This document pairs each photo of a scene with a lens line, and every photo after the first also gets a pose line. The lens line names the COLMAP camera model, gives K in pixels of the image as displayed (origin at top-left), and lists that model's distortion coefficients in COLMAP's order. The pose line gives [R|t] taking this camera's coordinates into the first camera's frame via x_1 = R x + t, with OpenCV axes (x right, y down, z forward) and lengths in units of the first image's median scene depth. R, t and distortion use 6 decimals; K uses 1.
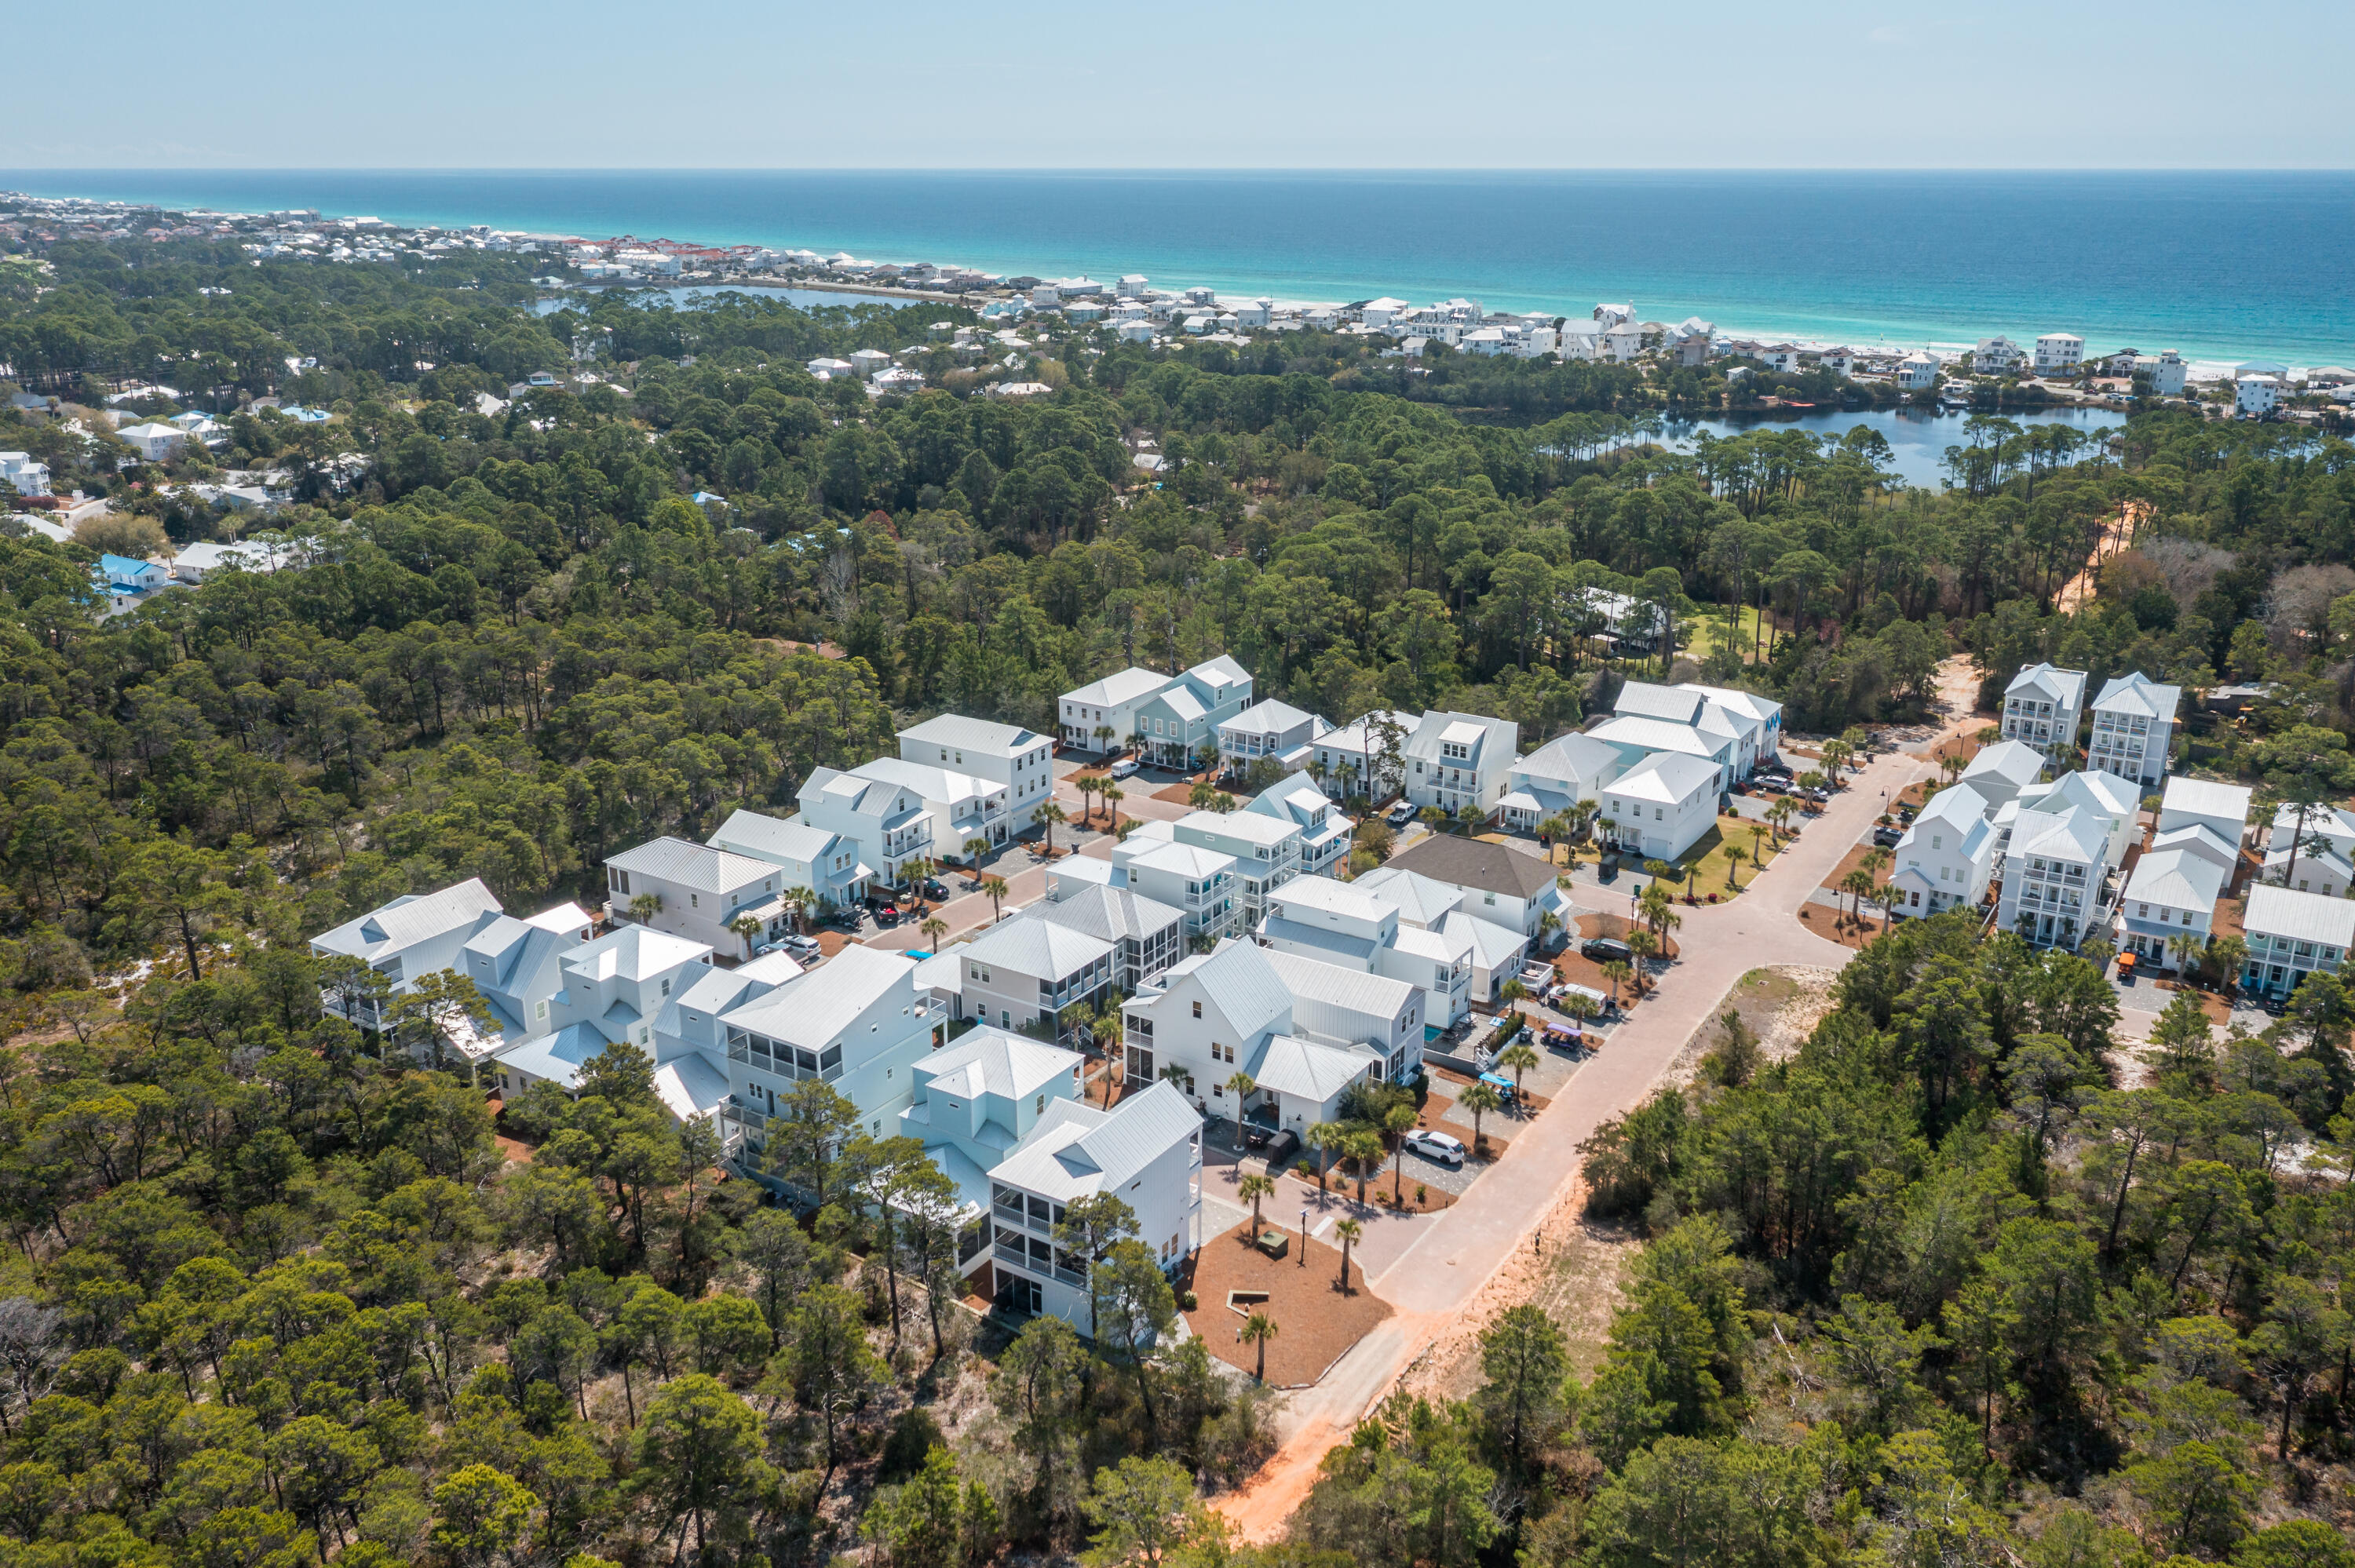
lens RADIAL K [[1855.0, 0, 1177.5], [0, 1855.0, 784.0], [0, 0, 1]] dist [-0.005605, 0.003569]
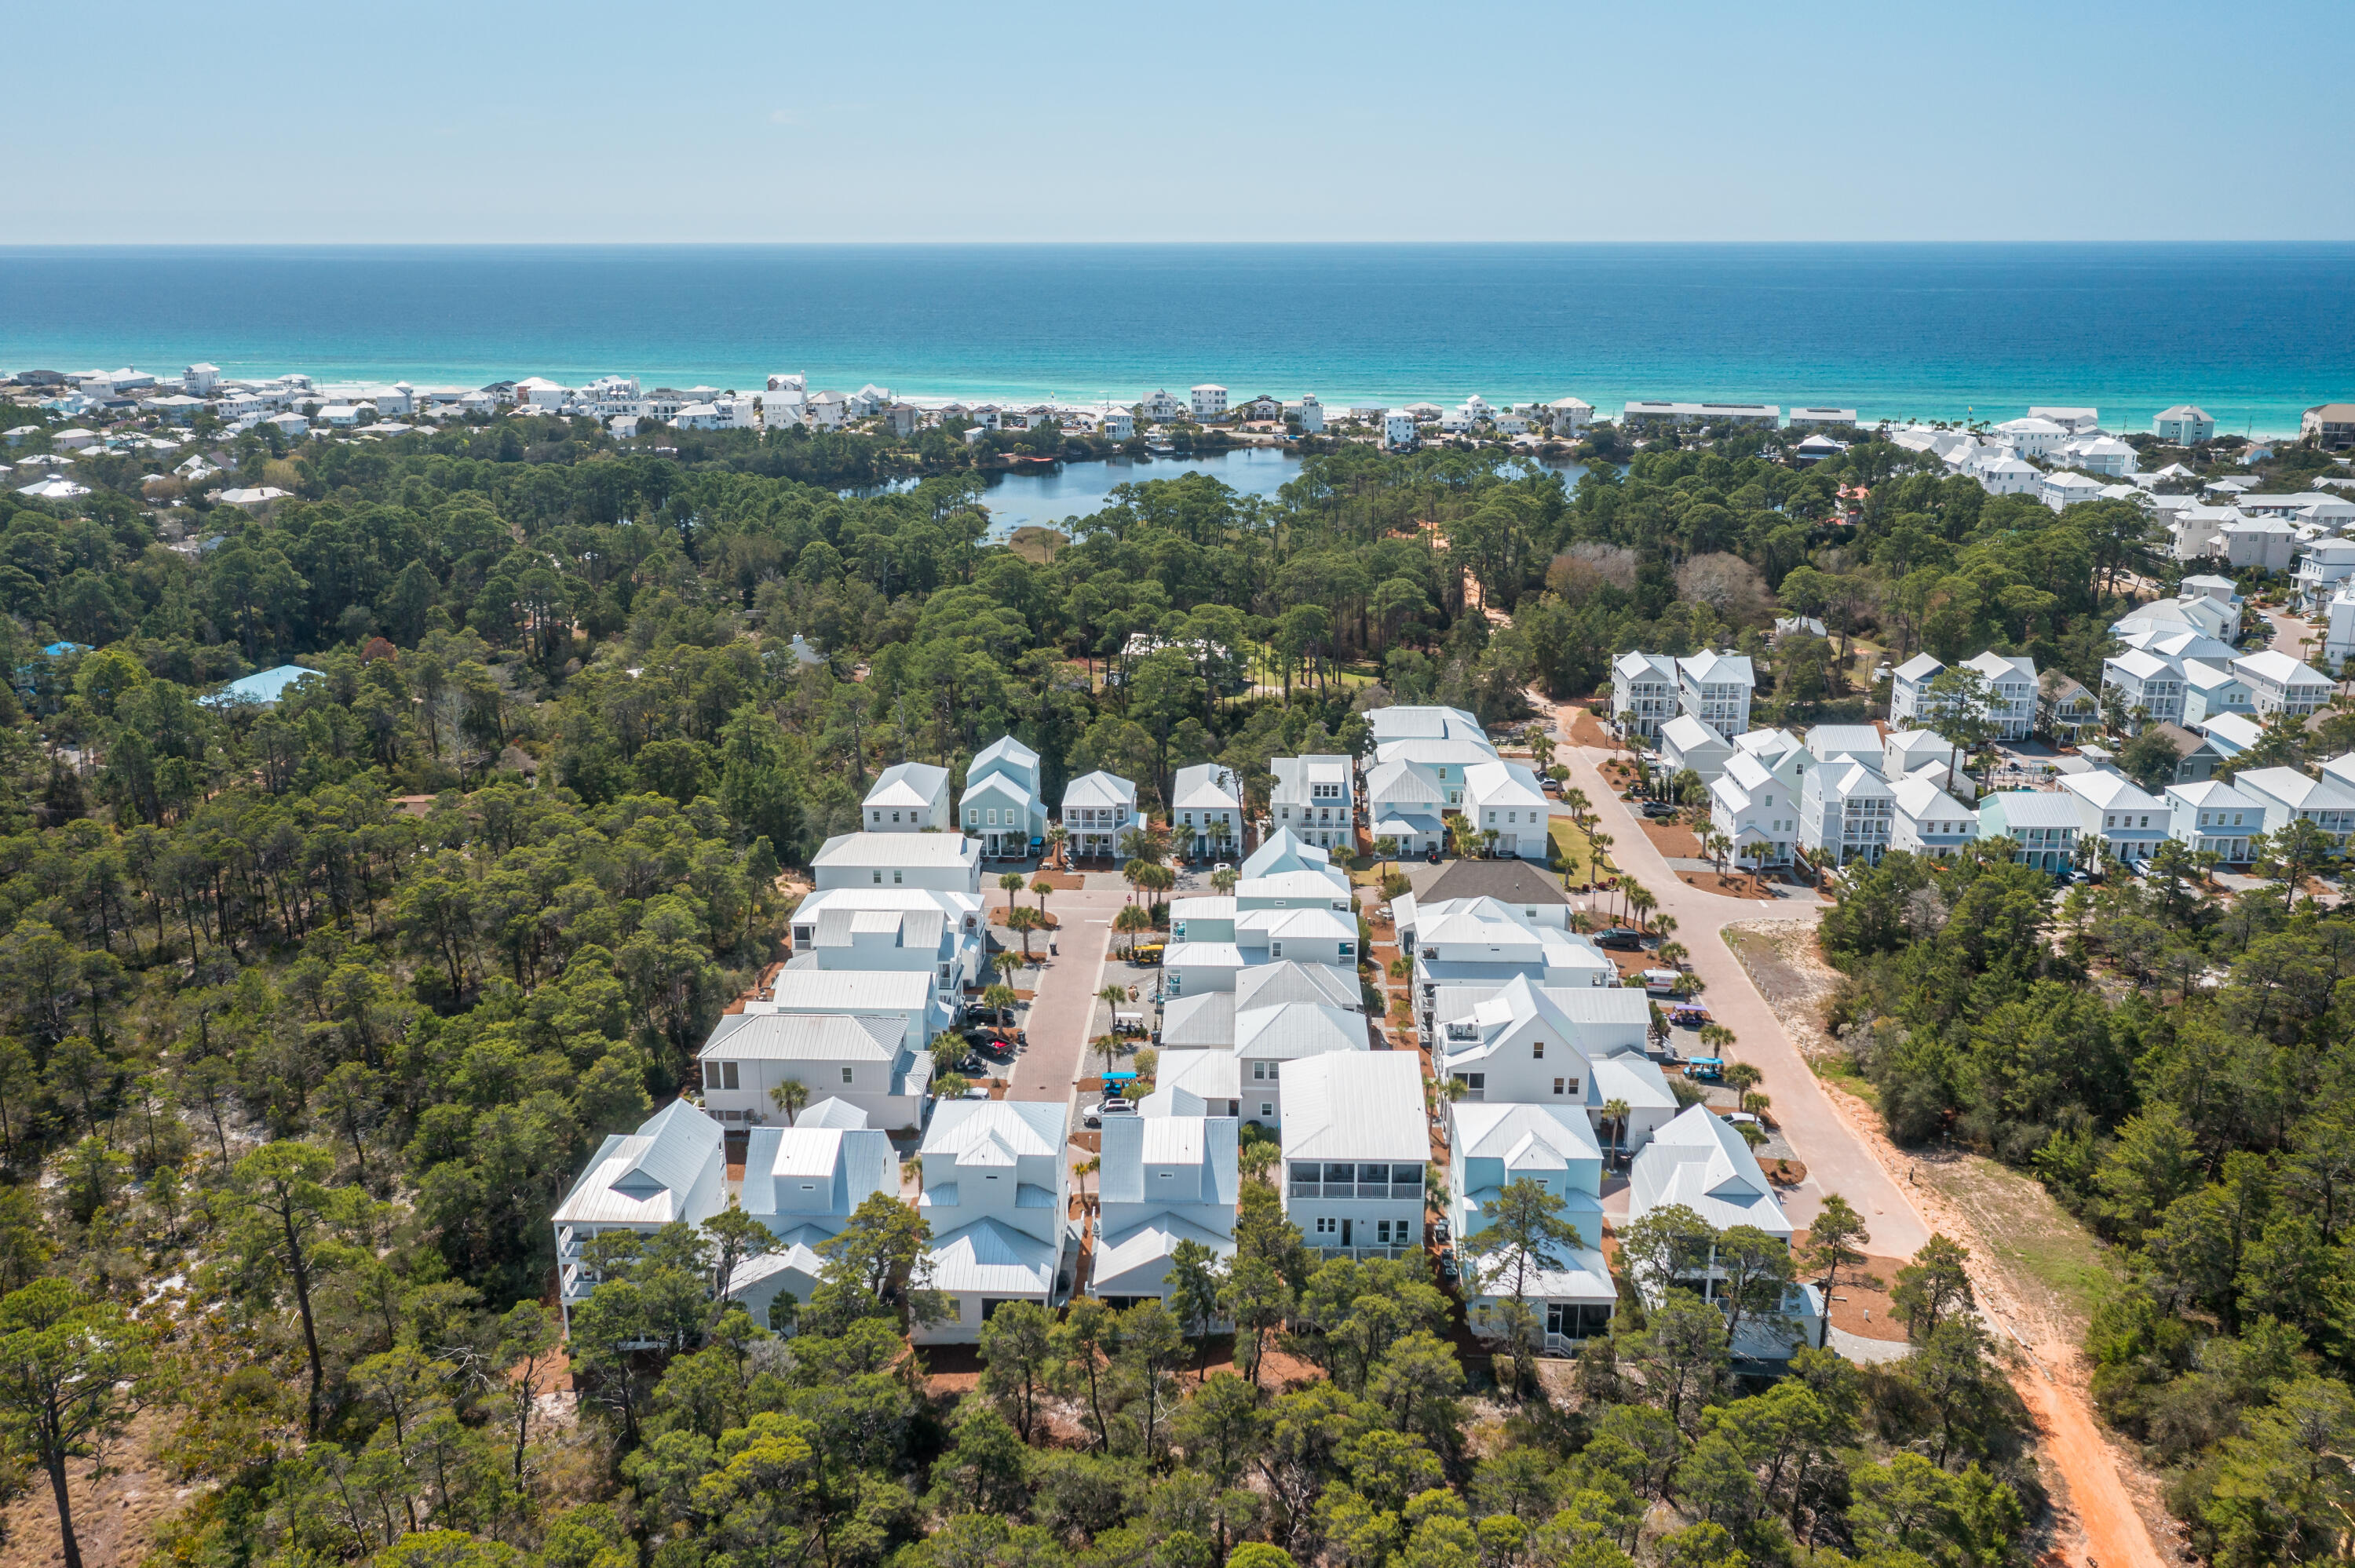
lens RADIAL K [[1855.0, 0, 1177.5], [0, 1855.0, 784.0], [0, 0, 1]] dist [-0.005605, 0.003569]
pose [[0.860989, -0.144484, 0.487670, -0.140534], [0.162359, 0.986715, 0.005690, -0.013452], [-0.482014, 0.074278, 0.873009, 0.042682]]
